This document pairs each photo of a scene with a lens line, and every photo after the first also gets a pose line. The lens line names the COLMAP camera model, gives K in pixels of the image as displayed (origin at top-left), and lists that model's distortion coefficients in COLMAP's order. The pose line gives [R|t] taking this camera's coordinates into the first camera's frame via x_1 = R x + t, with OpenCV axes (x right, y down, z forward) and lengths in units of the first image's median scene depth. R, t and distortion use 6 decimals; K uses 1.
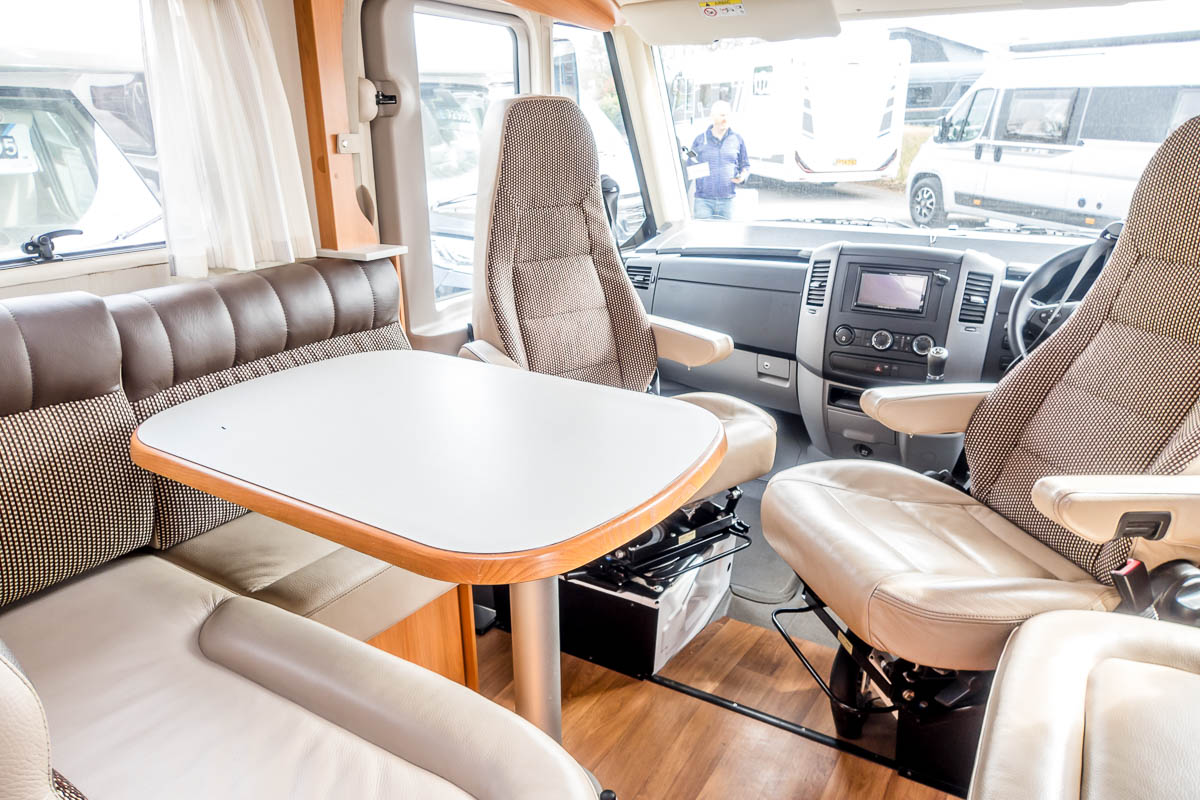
lens RADIAL K [[823.3, 0, 600.0], [0, 823.3, 400.0], [0, 0, 1]] dist [-0.005696, 0.005301]
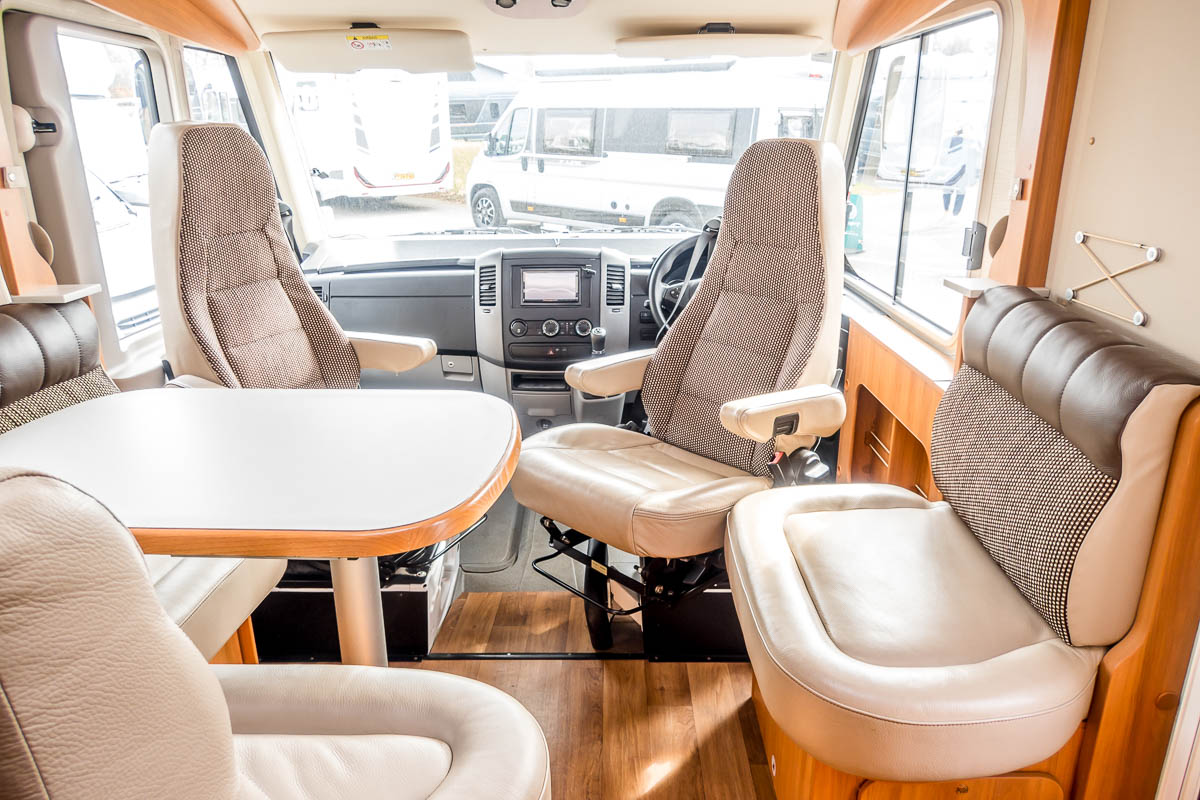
lens RADIAL K [[823.3, 0, 600.0], [0, 823.3, 400.0], [0, 0, 1]] dist [-0.005696, 0.005301]
pose [[0.865345, -0.156633, 0.476073, -0.178672], [0.164050, 0.986103, 0.026247, 0.010188], [-0.473568, 0.055387, 0.879014, -0.072172]]
